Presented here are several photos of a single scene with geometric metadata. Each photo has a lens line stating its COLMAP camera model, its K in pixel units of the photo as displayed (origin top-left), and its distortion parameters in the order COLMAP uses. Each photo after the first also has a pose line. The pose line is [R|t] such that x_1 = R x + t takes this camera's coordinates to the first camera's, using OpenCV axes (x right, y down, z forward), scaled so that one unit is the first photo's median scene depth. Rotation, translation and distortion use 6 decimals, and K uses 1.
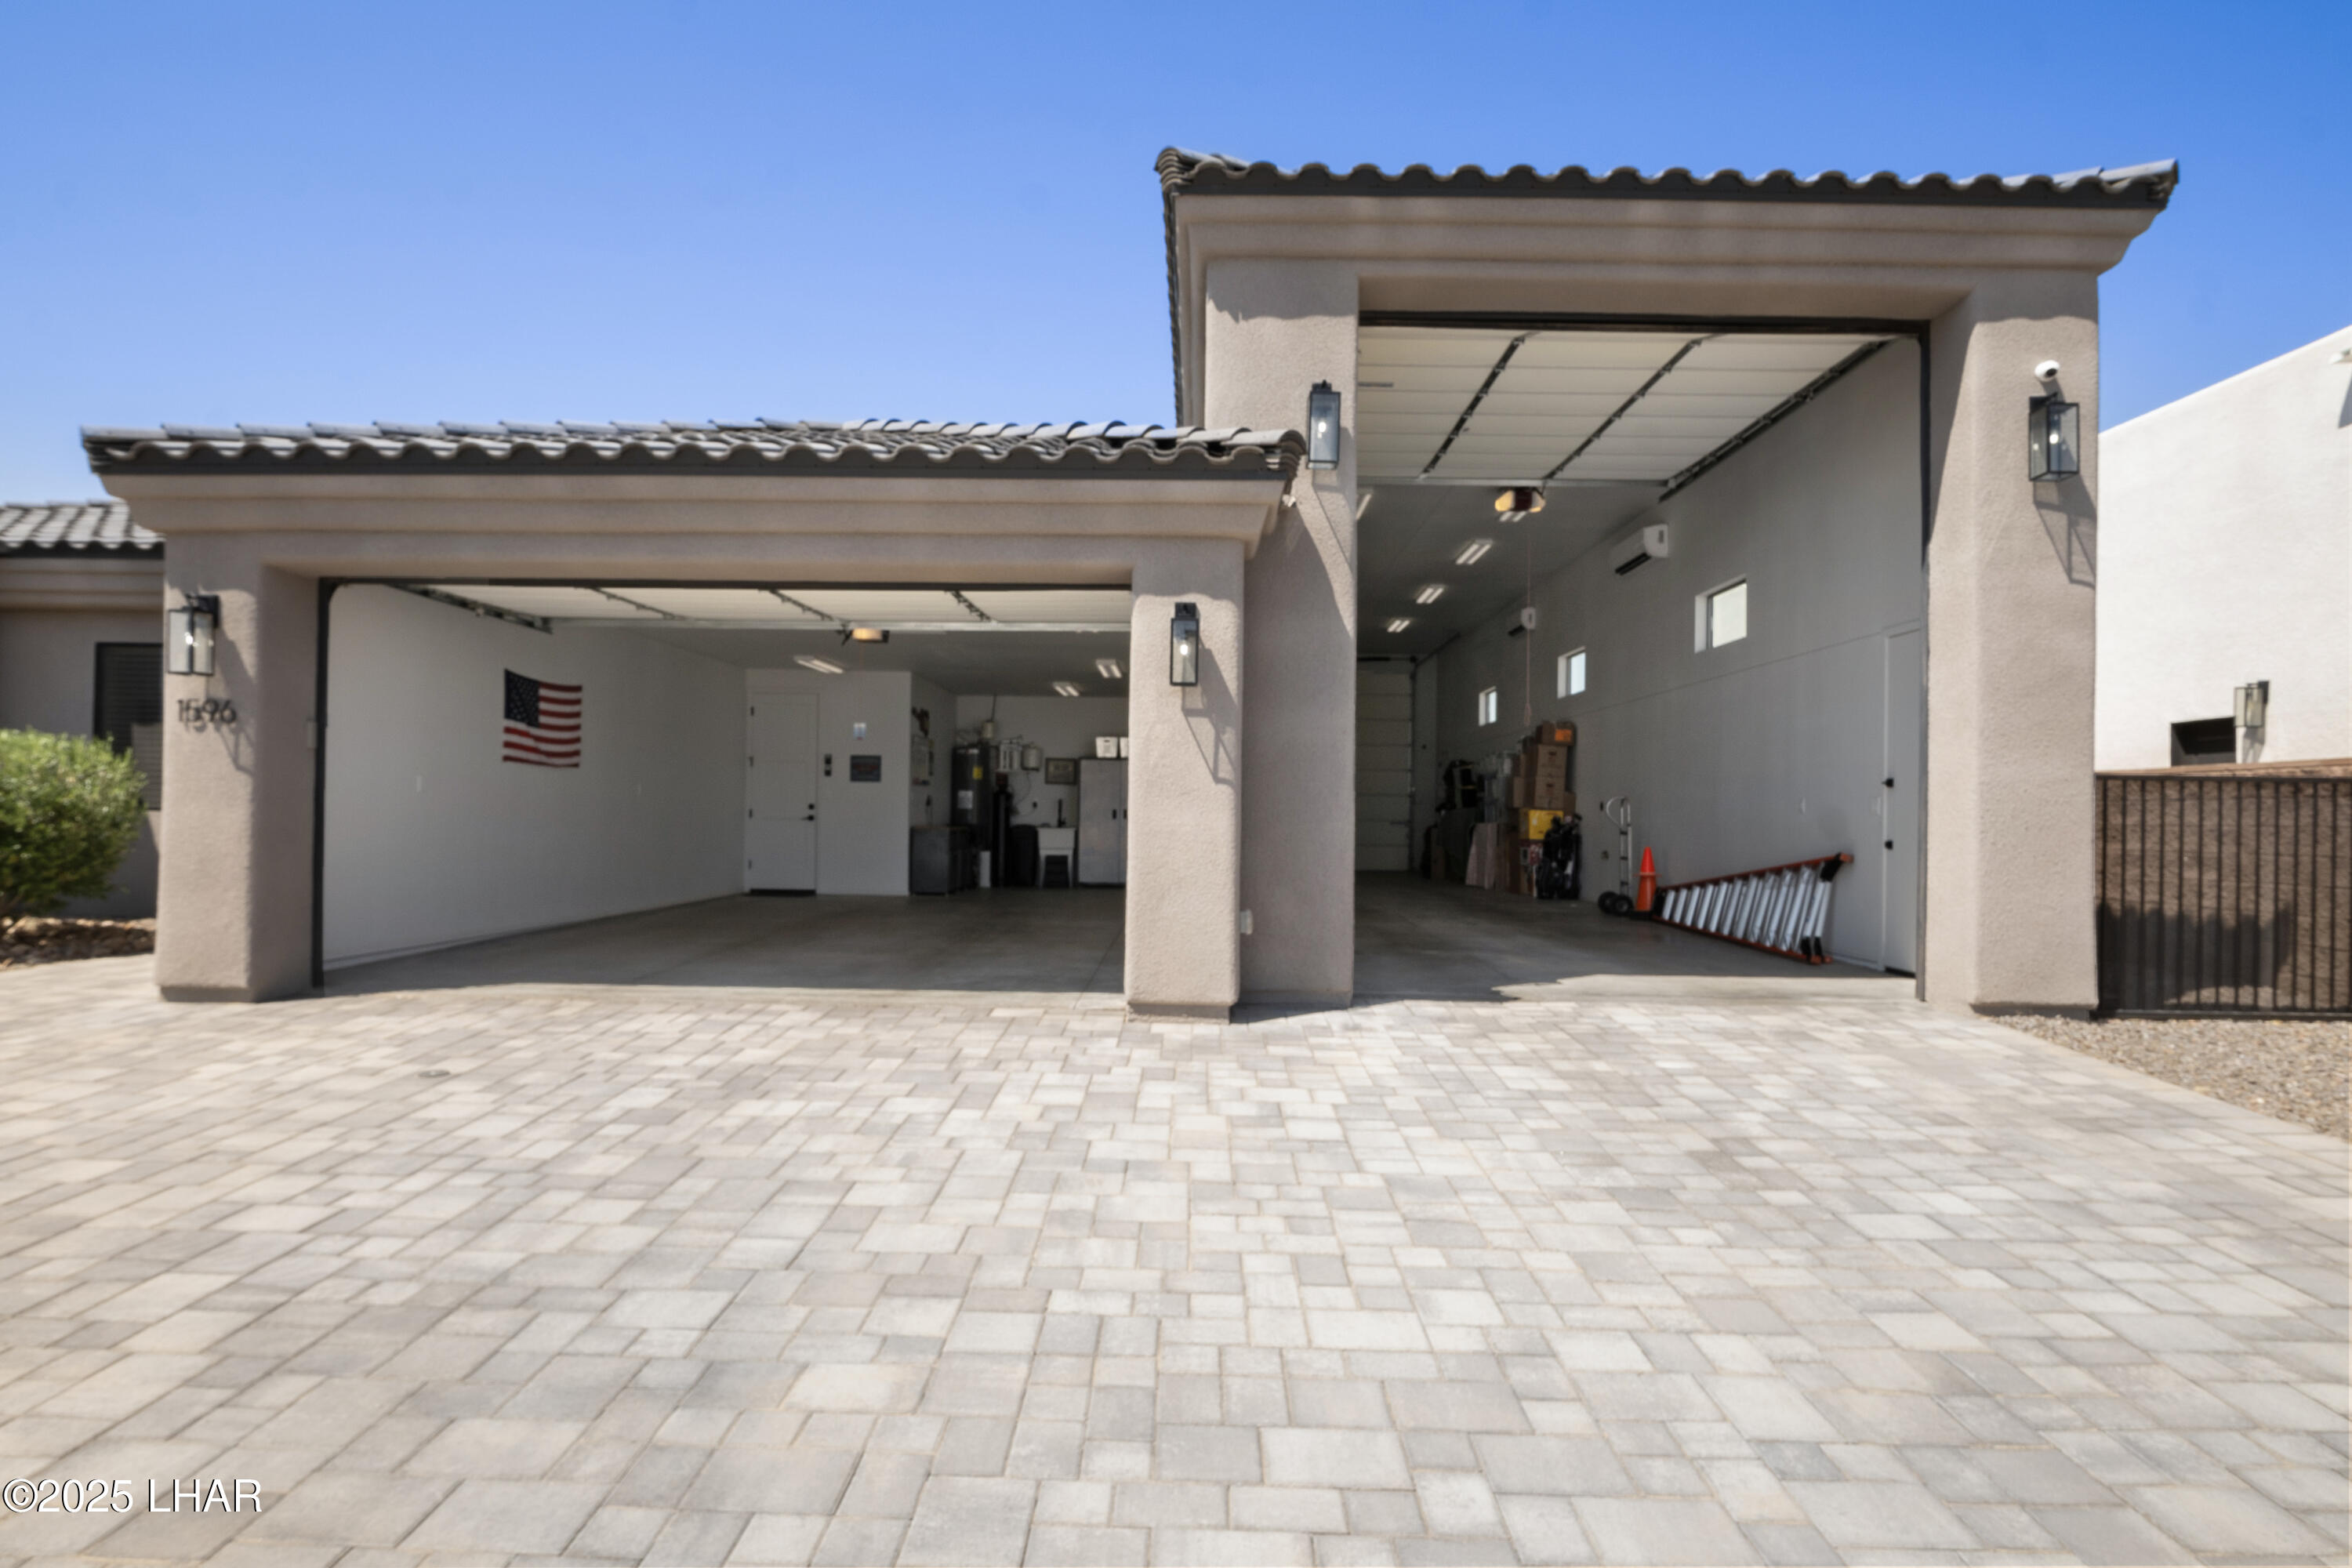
lens RADIAL K [[1261.7, 0, 1177.7], [0, 1261.7, 790.7], [0, 0, 1]] dist [-0.015639, -0.000772]
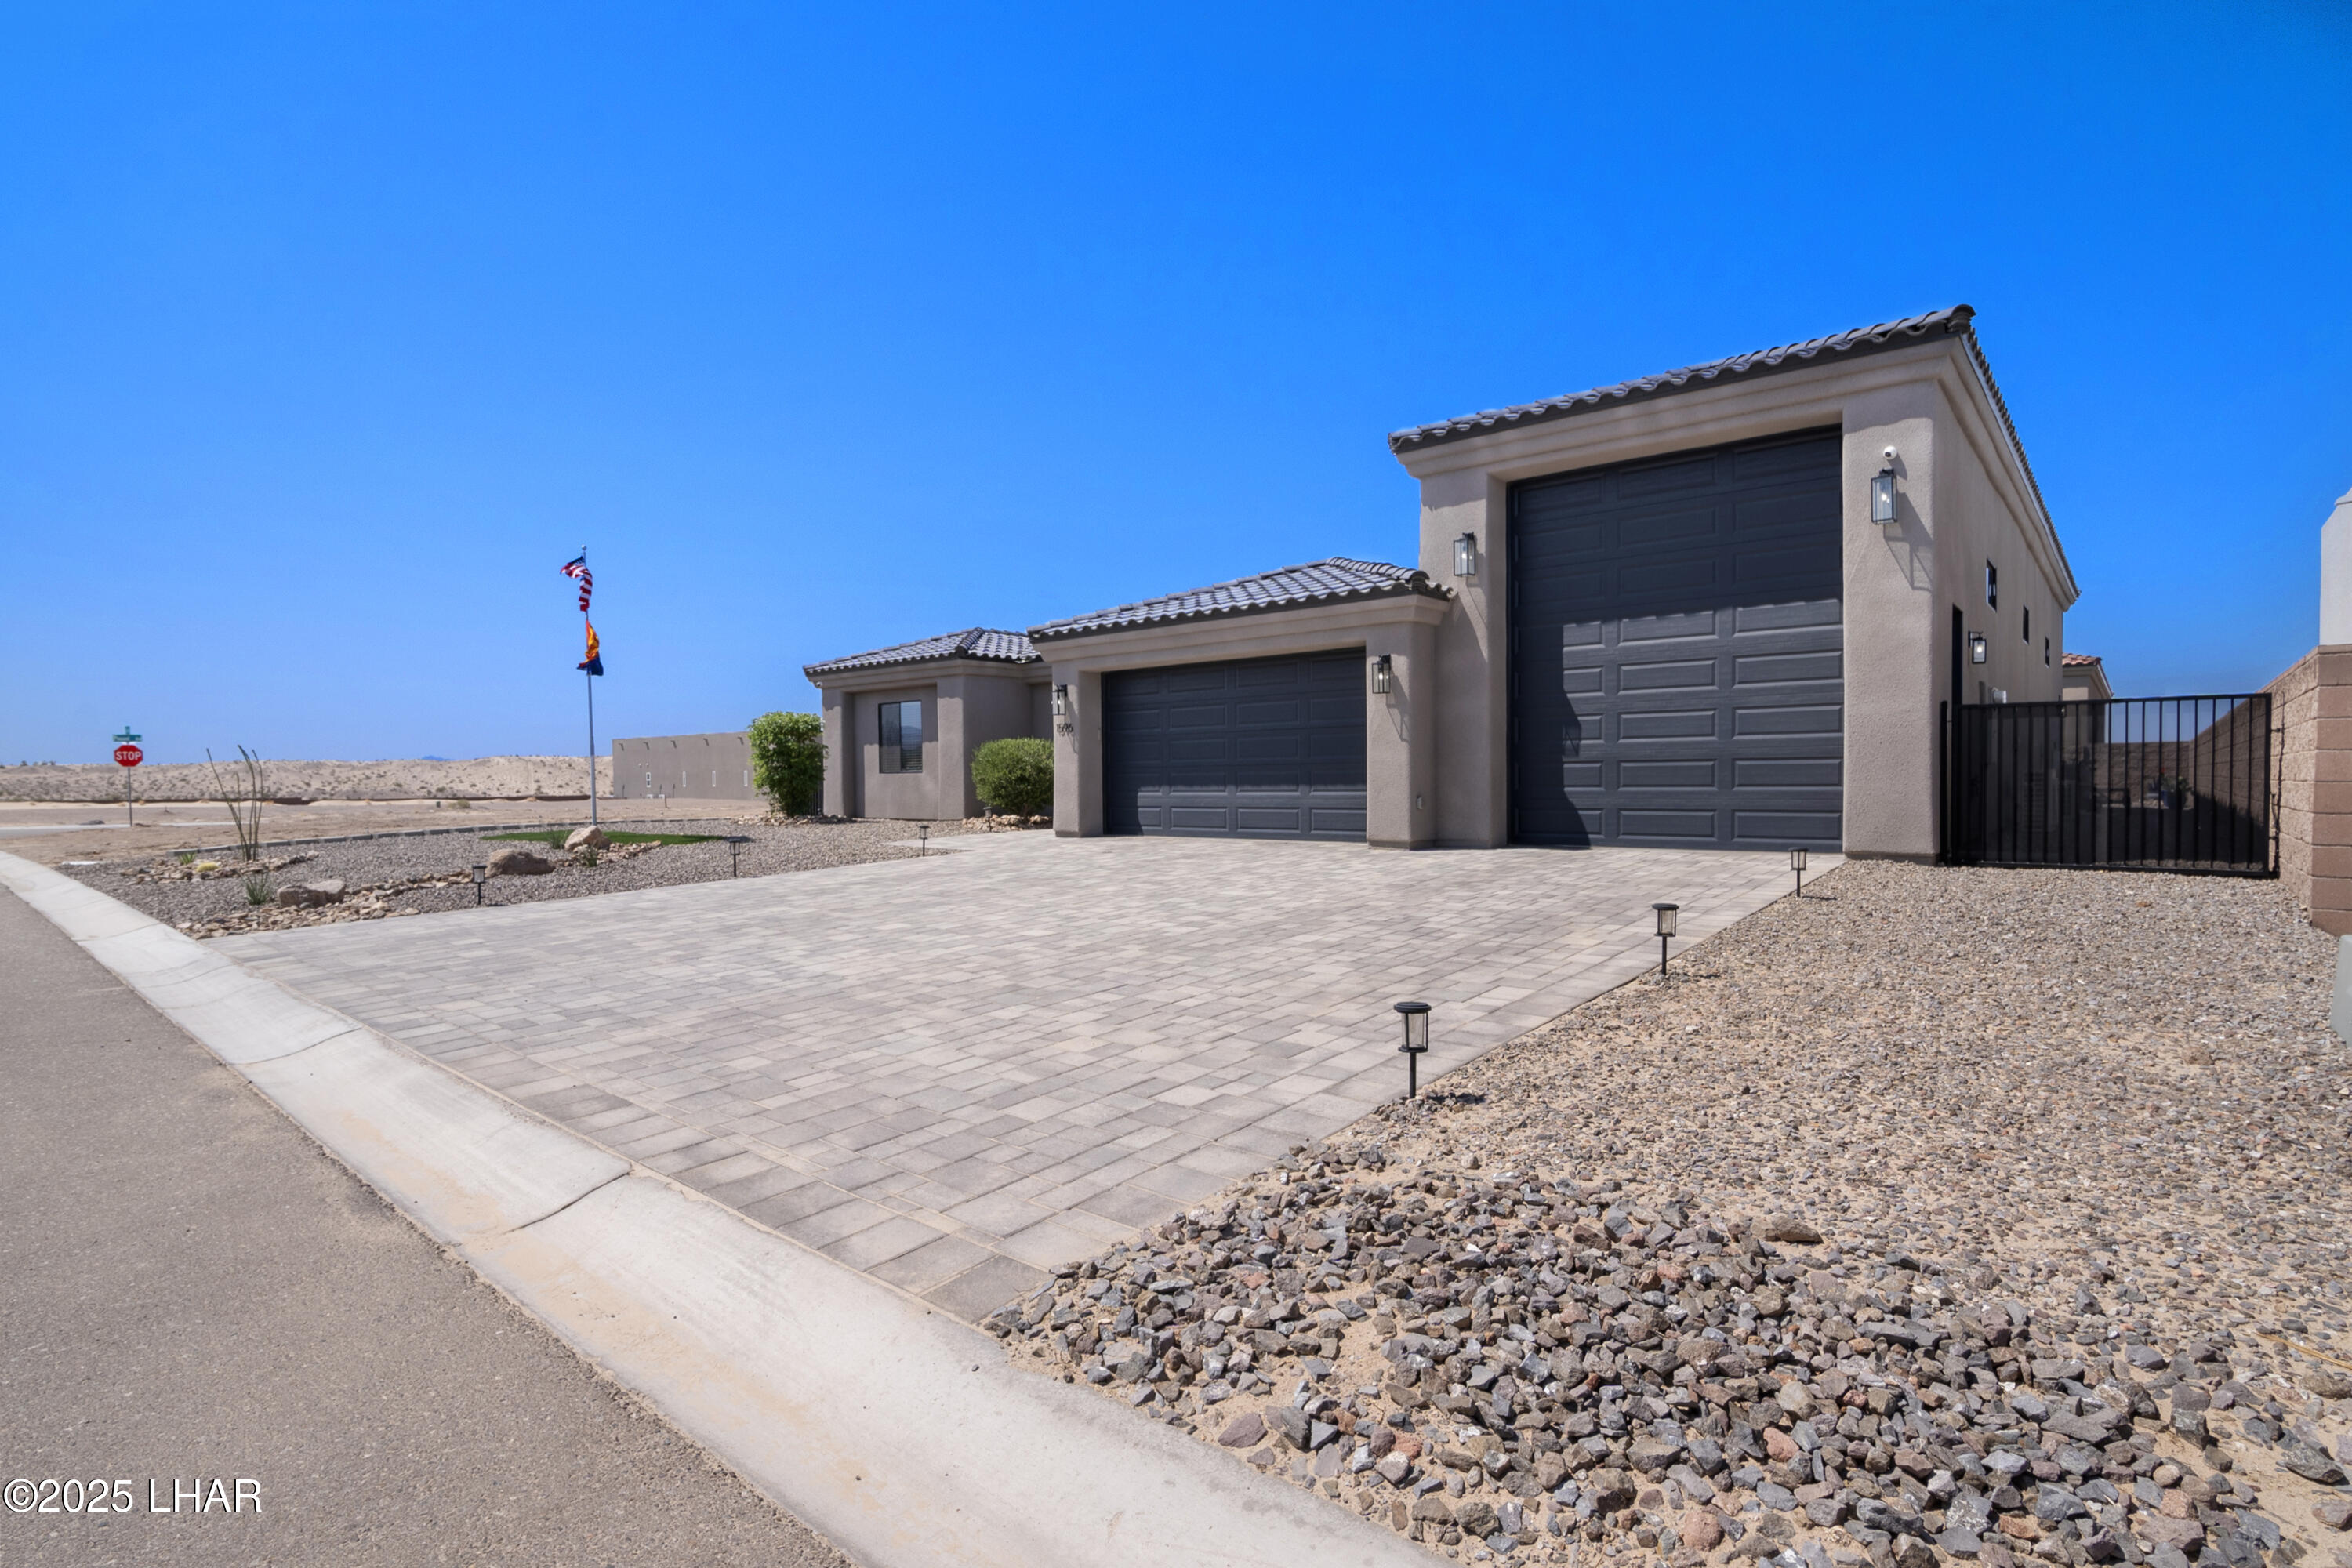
lens RADIAL K [[1147.2, 0, 1173.4], [0, 1147.2, 800.0], [0, 0, 1]] dist [-0.019263, -0.000335]
pose [[0.768570, -0.011231, -0.639667, 0.925522], [0.034394, 0.999125, 0.023783, 0.037591], [0.638840, -0.040280, 0.768284, -0.707884]]
